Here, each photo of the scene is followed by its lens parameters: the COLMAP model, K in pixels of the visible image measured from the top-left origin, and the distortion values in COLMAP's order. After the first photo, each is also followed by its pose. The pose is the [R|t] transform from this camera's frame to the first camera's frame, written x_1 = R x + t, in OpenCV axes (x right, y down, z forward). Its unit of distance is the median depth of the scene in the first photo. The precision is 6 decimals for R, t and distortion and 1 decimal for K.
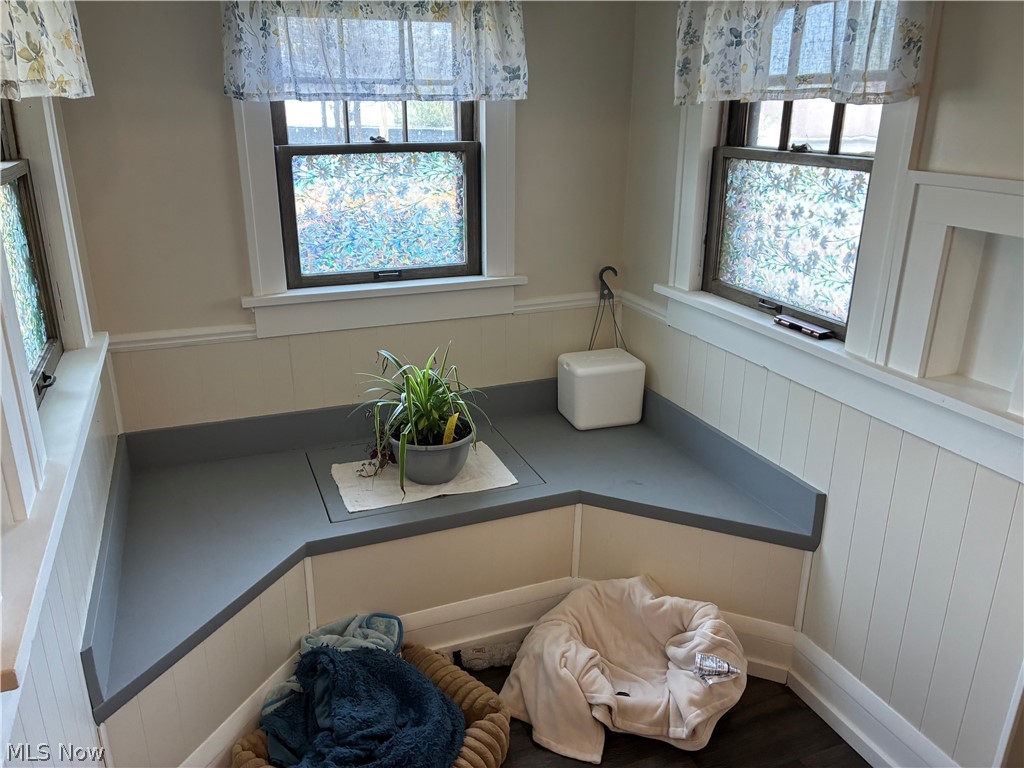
lens RADIAL K [[777.0, 0, 512.0], [0, 777.0, 384.0], [0, 0, 1]] dist [0.037094, -0.058194]
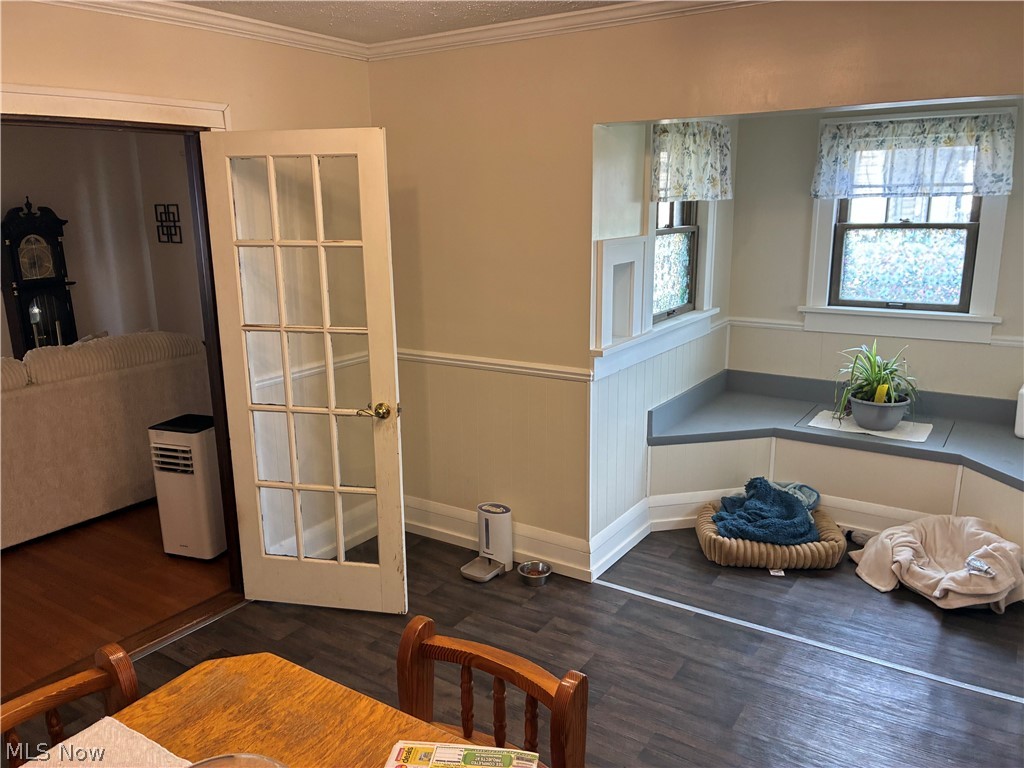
lens RADIAL K [[777.0, 0, 512.0], [0, 777.0, 384.0], [0, 0, 1]] dist [0.037094, -0.058194]
pose [[0.564673, 0.174219, -0.806717, 0.750985], [-0.265567, 0.963835, 0.022263, 0.196023], [0.781421, 0.201666, 0.590518, -0.531096]]
